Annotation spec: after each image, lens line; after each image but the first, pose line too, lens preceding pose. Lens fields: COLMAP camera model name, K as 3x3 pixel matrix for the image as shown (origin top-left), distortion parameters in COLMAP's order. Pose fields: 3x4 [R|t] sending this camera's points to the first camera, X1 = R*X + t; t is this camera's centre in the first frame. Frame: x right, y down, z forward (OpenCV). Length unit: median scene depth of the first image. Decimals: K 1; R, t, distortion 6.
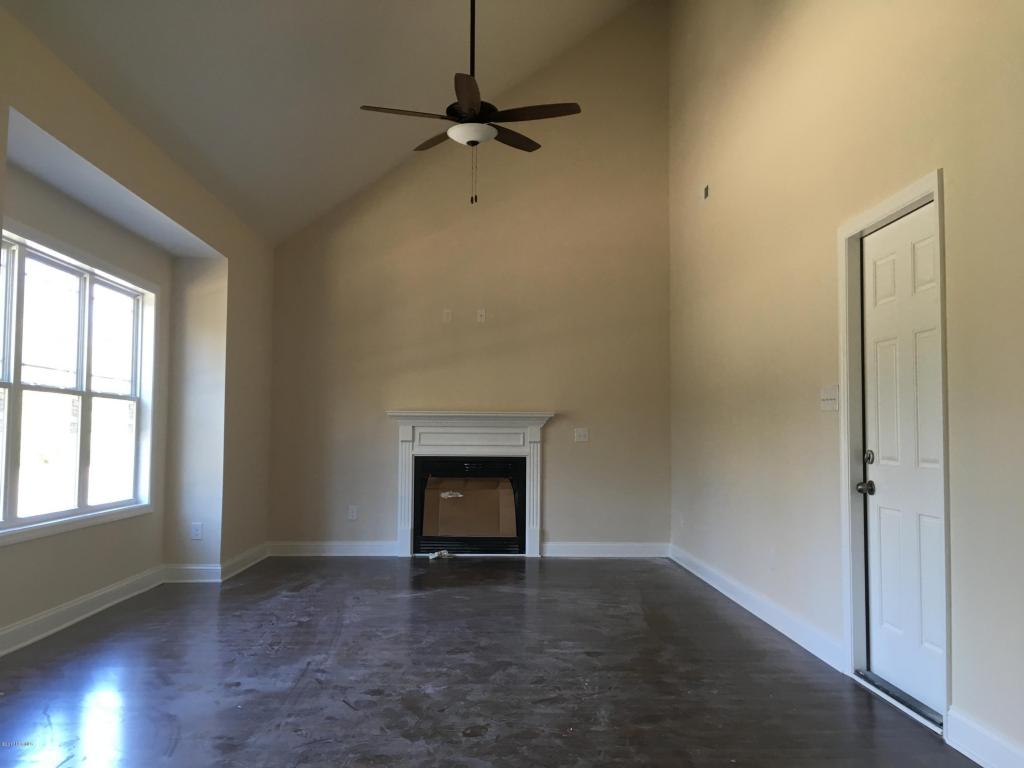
lens RADIAL K [[870.4, 0, 516.7], [0, 870.4, 388.1], [0, 0, 1]] dist [0.081833, -0.108692]
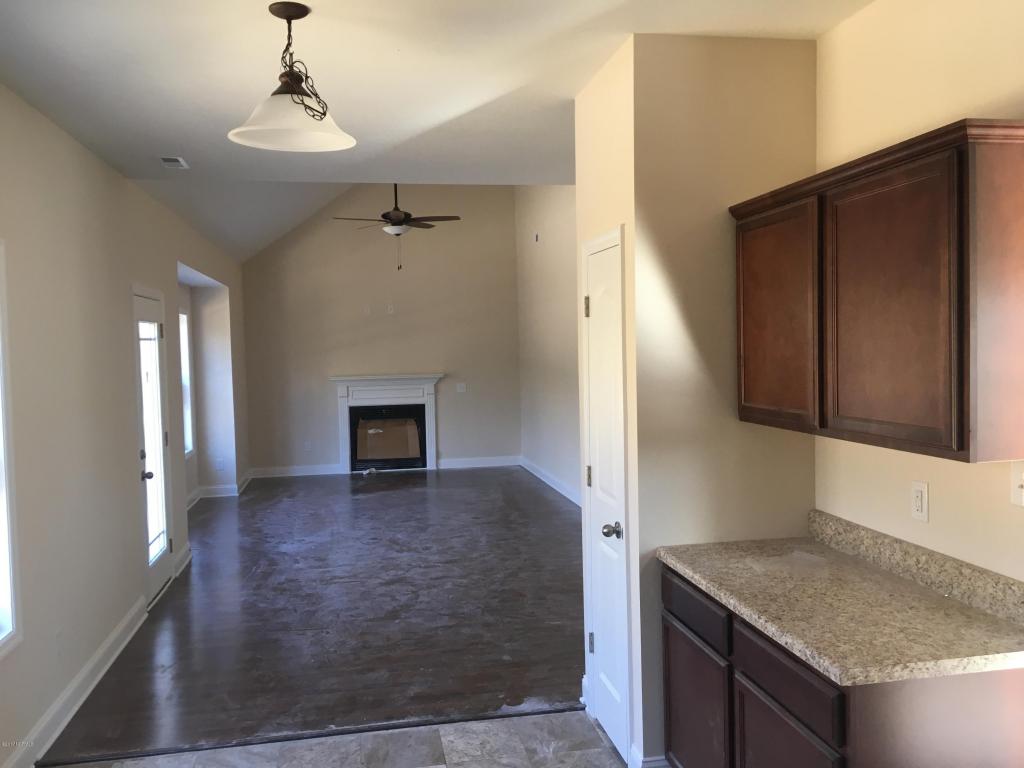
lens RADIAL K [[870.4, 0, 510.4], [0, 870.4, 385.3], [0, 0, 1]] dist [0.081833, -0.108692]
pose [[0.988865, -0.037109, 0.144113, -0.059397], [0.022269, 0.994406, 0.103252, -0.105230], [-0.147138, -0.098893, 0.984160, -0.496394]]
